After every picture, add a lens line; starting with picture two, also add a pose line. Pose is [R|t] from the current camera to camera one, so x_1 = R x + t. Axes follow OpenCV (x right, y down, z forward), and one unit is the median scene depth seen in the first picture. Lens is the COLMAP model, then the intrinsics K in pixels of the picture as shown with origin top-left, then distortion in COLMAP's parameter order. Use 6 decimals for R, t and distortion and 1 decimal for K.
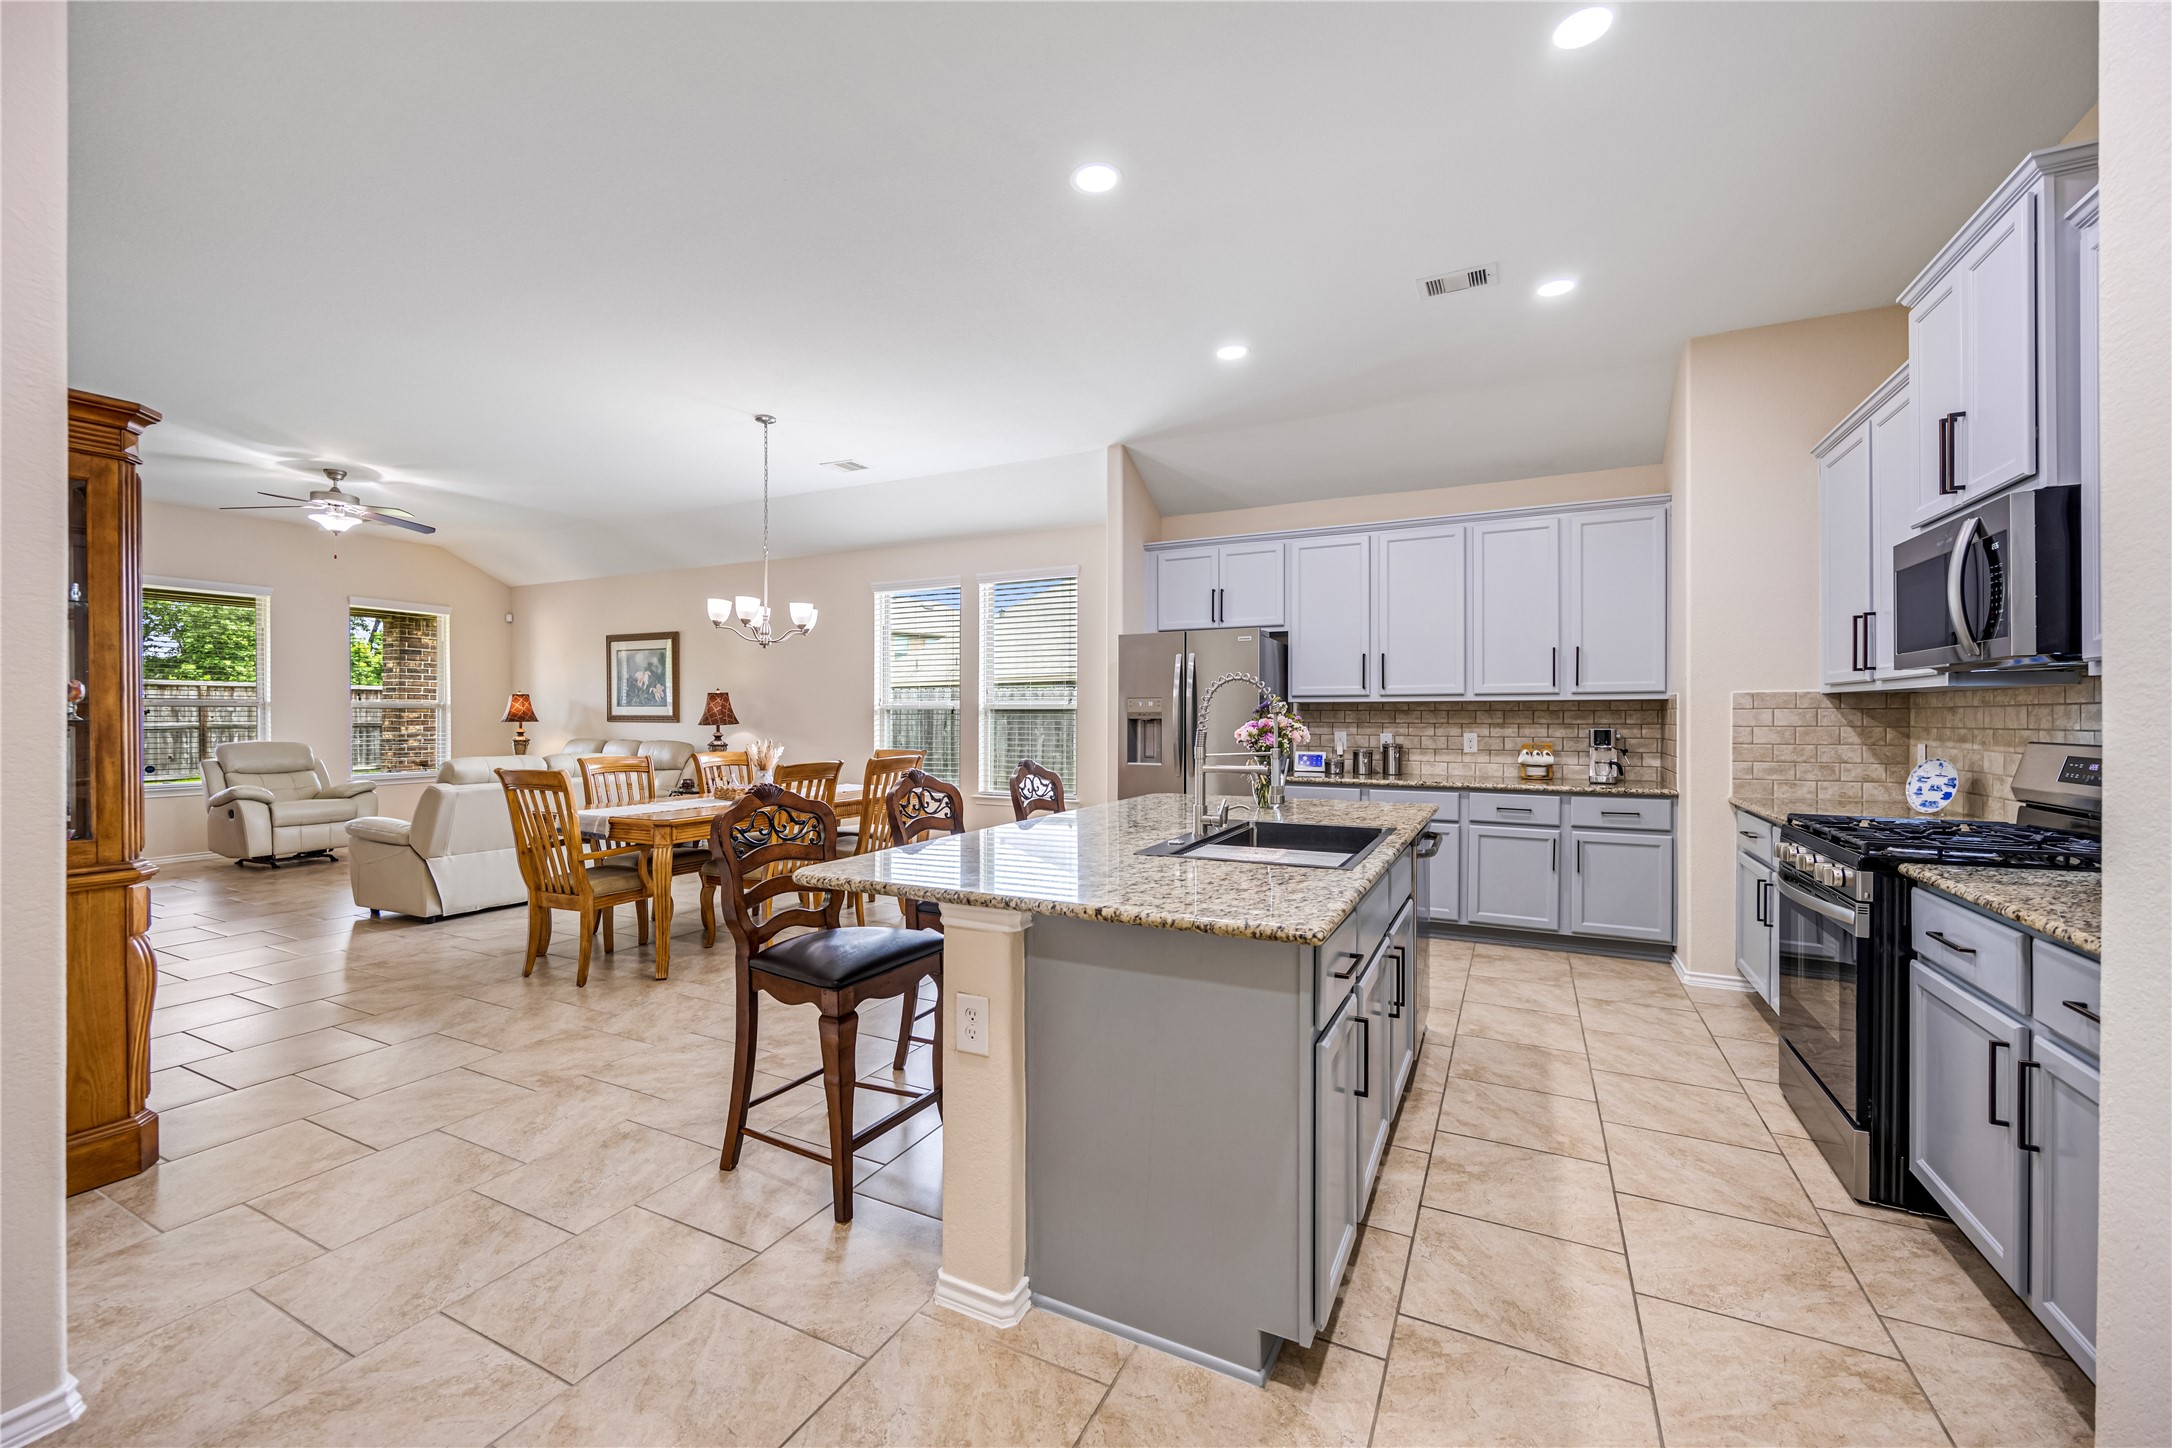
lens RADIAL K [[870.7, 0, 1083.4], [0, 870.7, 718.8], [0, 0, 1]] dist [-0.001913, -0.000381]
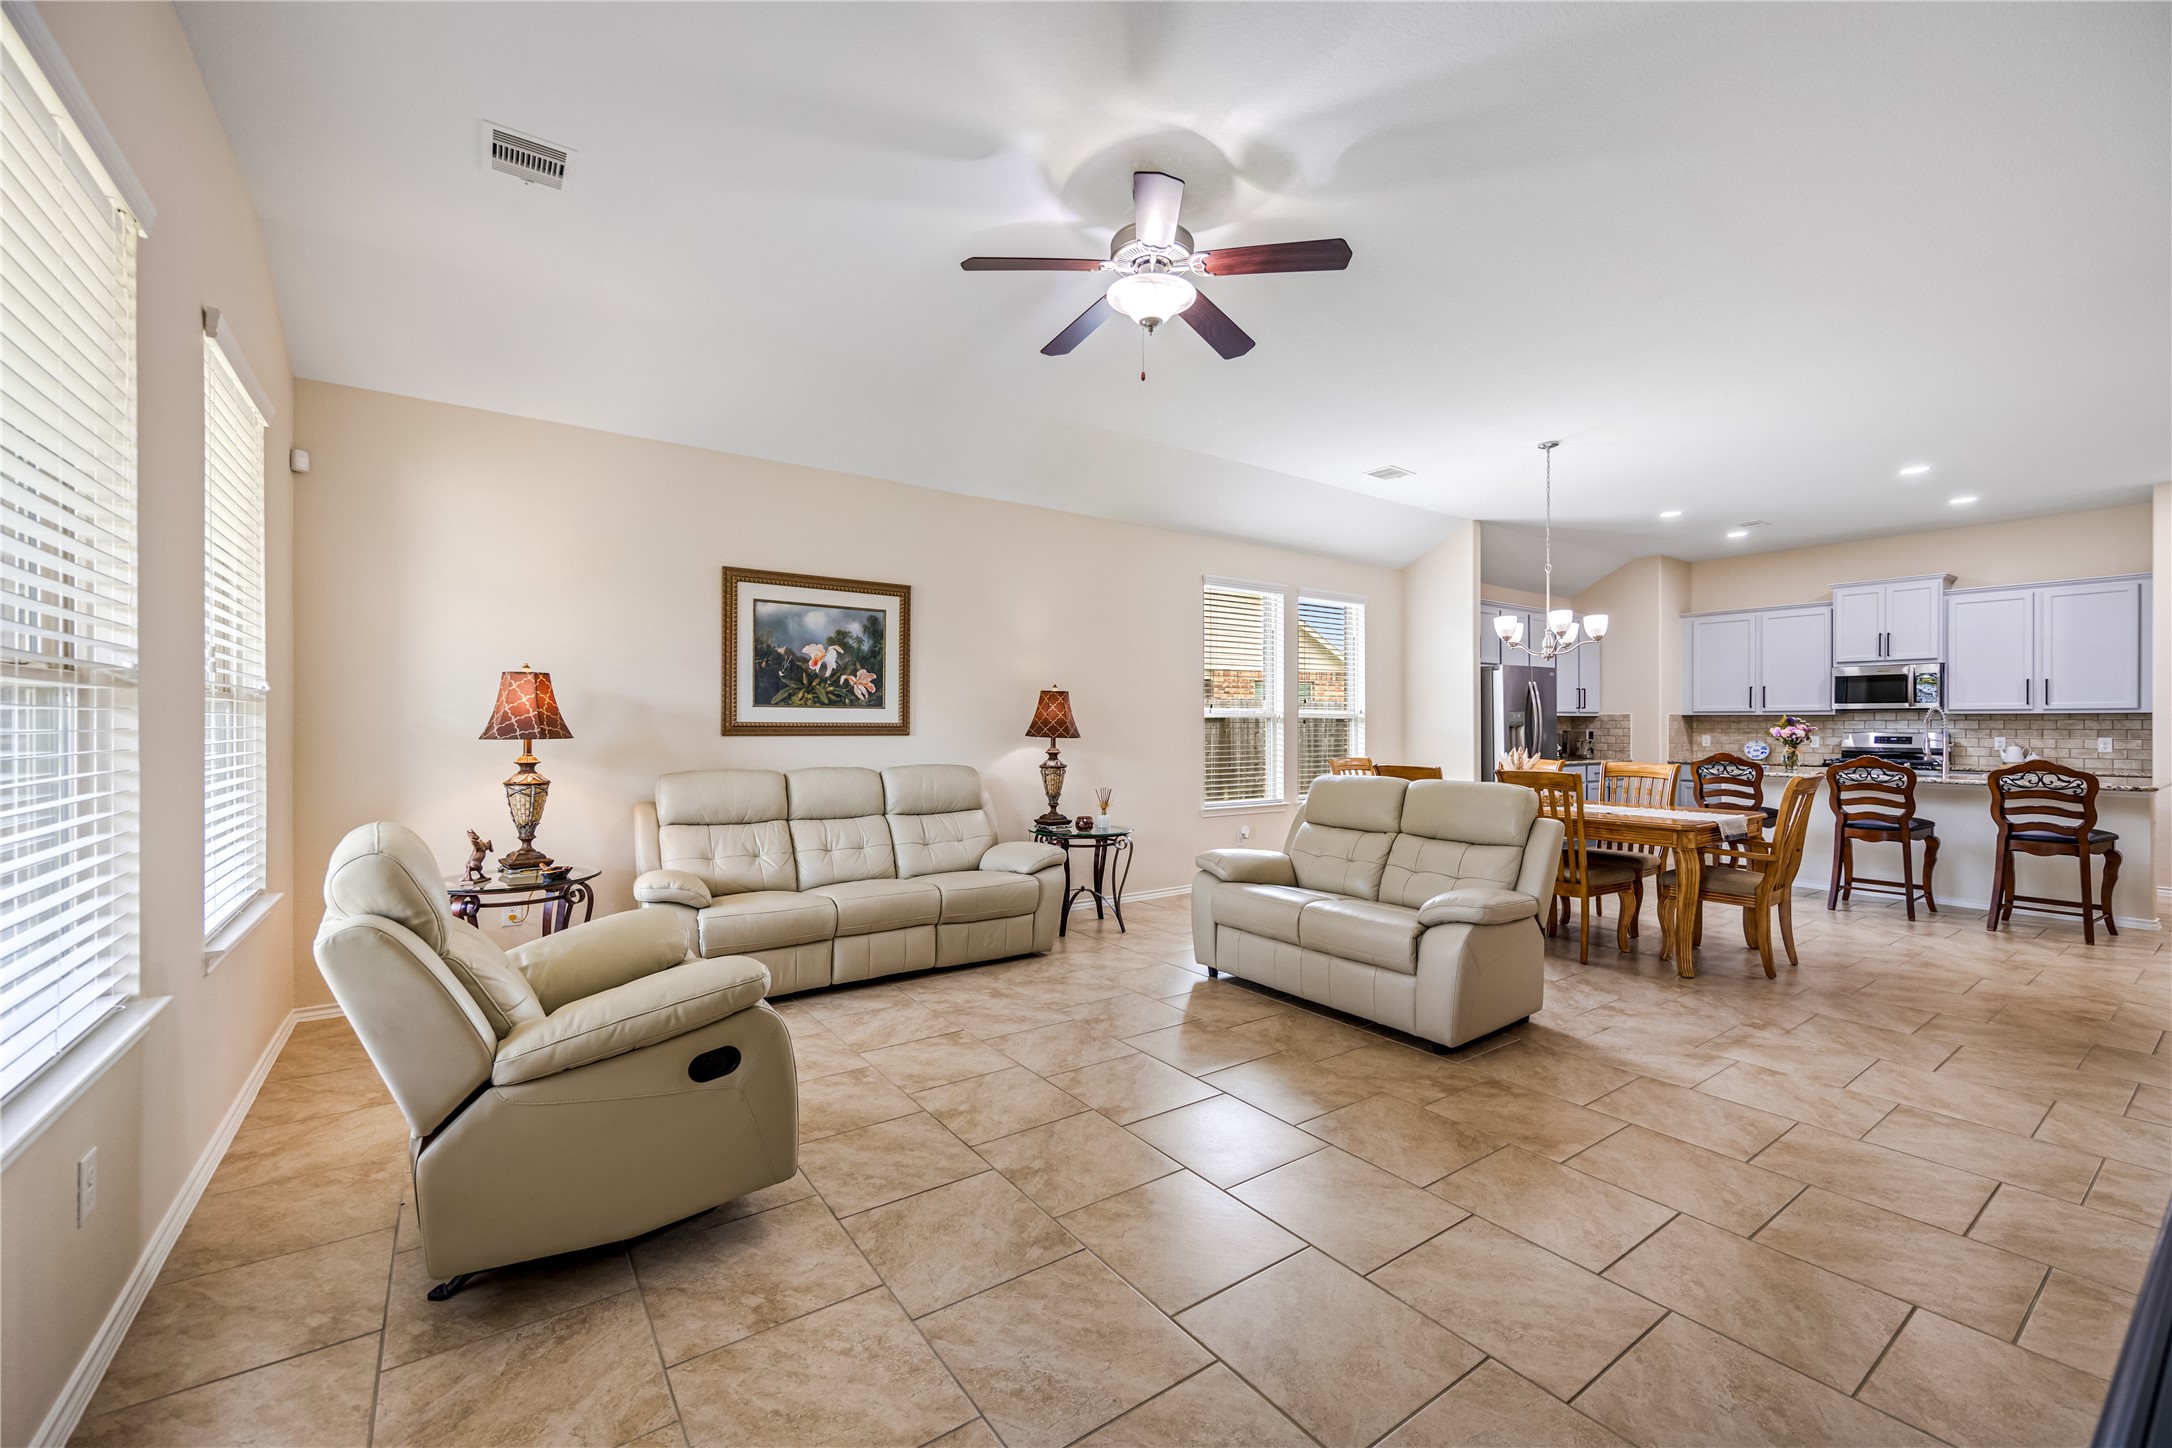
lens RADIAL K [[876.3, 0, 1081.6], [0, 876.3, 728.4], [0, 0, 1]] dist [-0.004021, -0.000520]
pose [[0.470896, -0.005453, 0.882172, -1.829754], [0.002369, 0.999985, 0.004917, -0.006284], [-0.882186, -0.000226, 0.470901, 1.166827]]
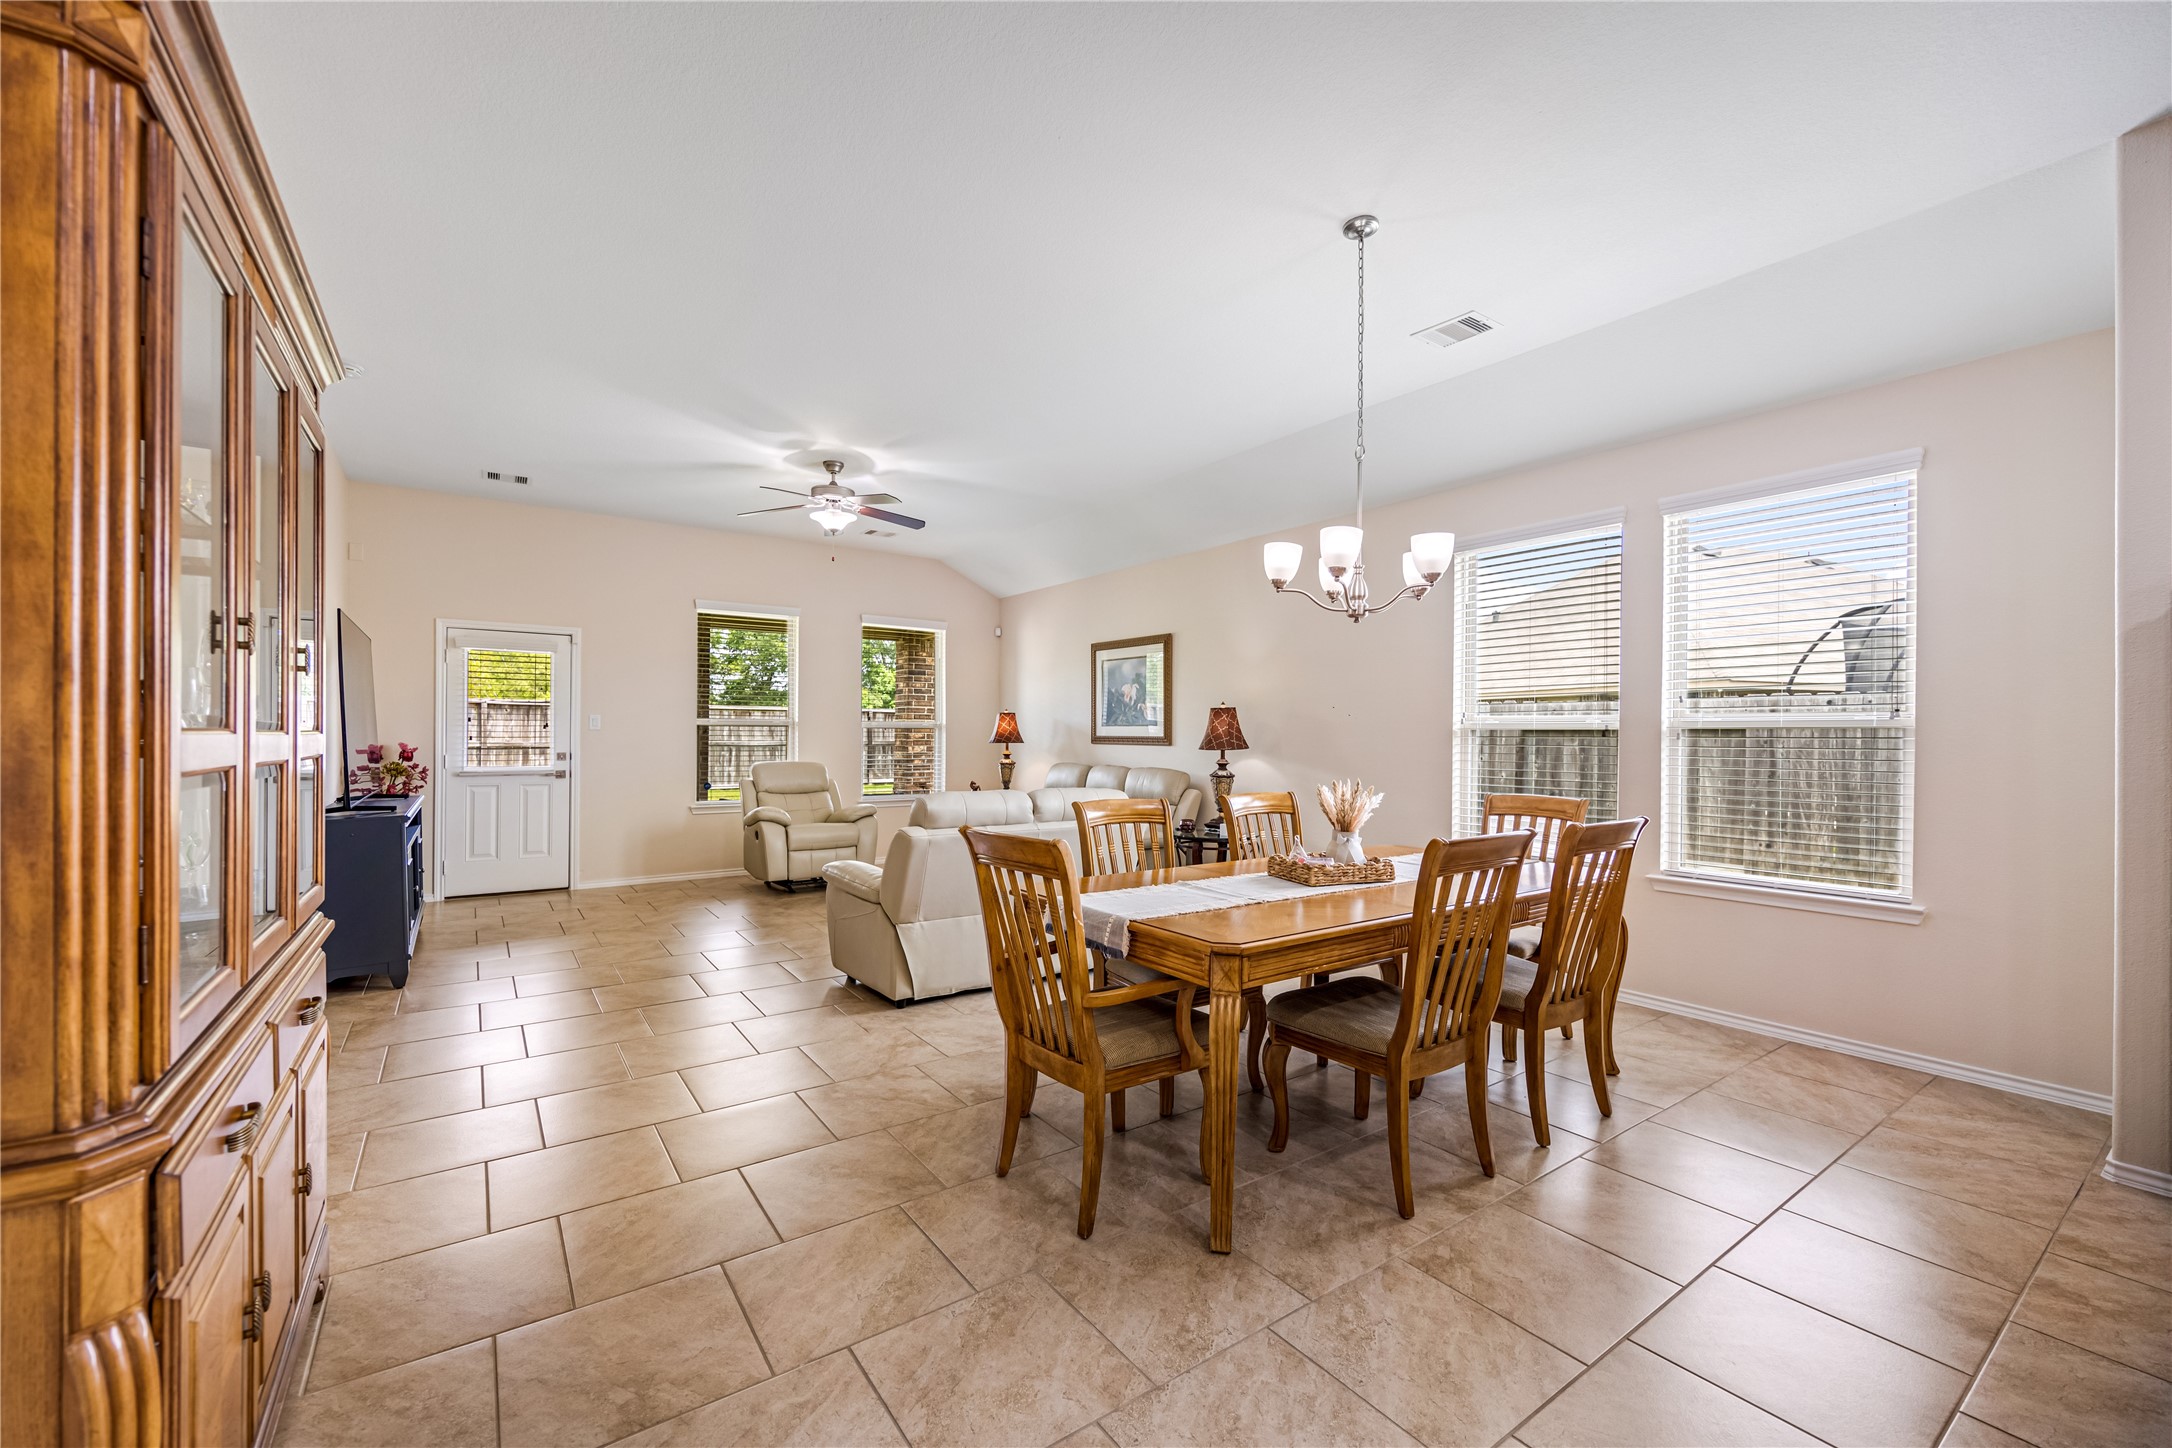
lens RADIAL K [[876.3, 0, 1081.6], [0, 876.3, 728.4], [0, 0, 1]] dist [-0.004021, -0.000520]
pose [[0.880228, 0.000405, -0.474551, -0.291758], [-0.006811, 0.999907, -0.011781, -0.003037], [0.474502, 0.013602, 0.880149, 0.468326]]
